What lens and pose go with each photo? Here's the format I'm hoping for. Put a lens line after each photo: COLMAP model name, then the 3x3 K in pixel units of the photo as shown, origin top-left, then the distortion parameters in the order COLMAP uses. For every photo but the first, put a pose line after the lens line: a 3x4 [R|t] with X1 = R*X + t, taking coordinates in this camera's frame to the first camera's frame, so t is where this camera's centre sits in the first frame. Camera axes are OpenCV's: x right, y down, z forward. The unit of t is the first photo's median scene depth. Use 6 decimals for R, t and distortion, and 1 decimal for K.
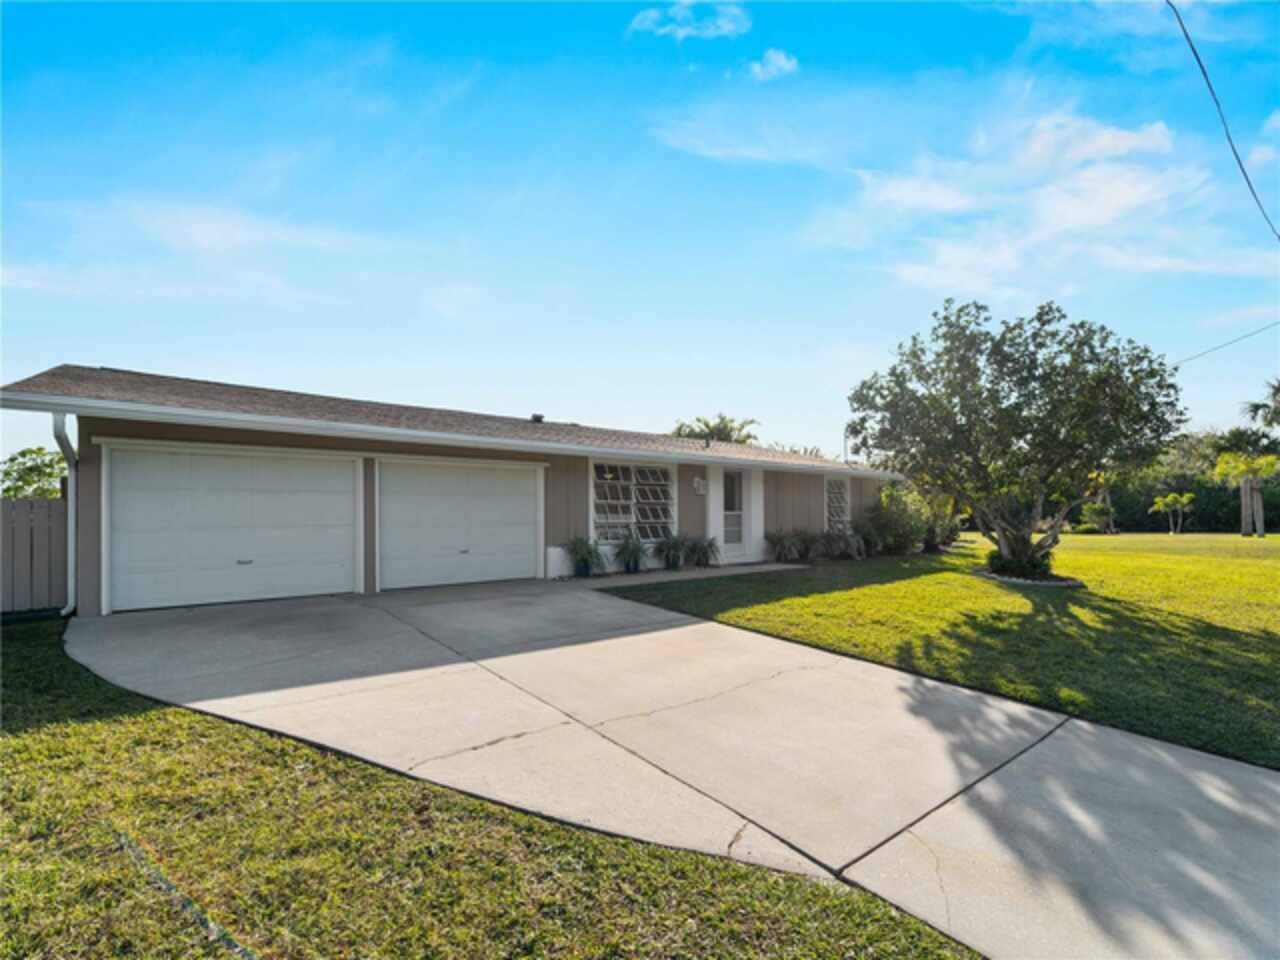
lens RADIAL K [[573.0, 0, 637.5], [0, 573.0, 492.4], [0, 0, 1]] dist [0.000600, 0.001383]
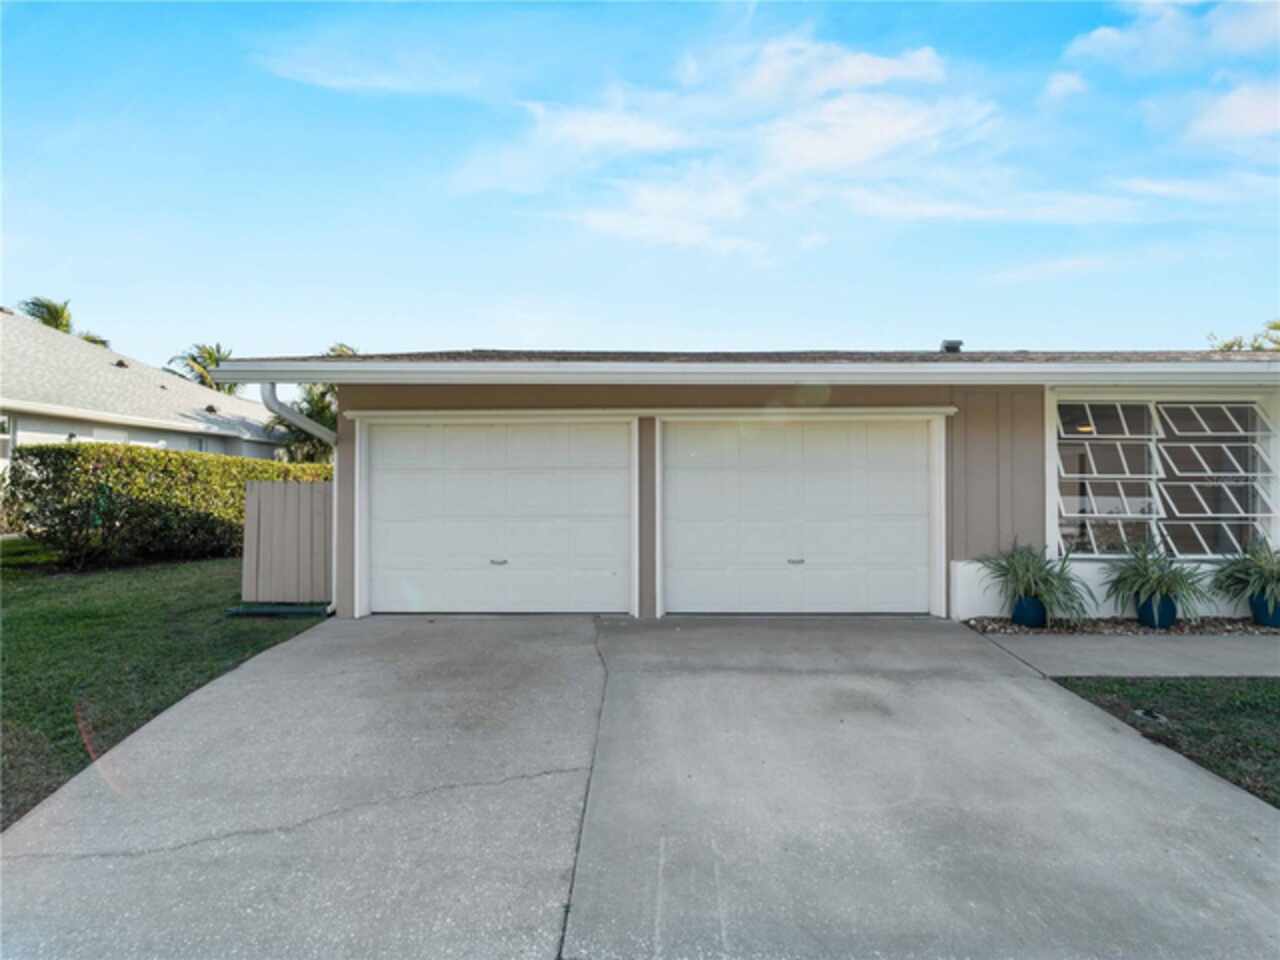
lens RADIAL K [[573.0, 0, 638.9], [0, 573.0, 479.3], [0, 0, 1]] dist [0.000600, 0.001383]
pose [[0.762059, 0.004606, -0.647492, -0.029707], [0.022804, 0.999163, 0.033947, -0.007793], [0.647106, -0.040635, 0.761316, 0.374223]]
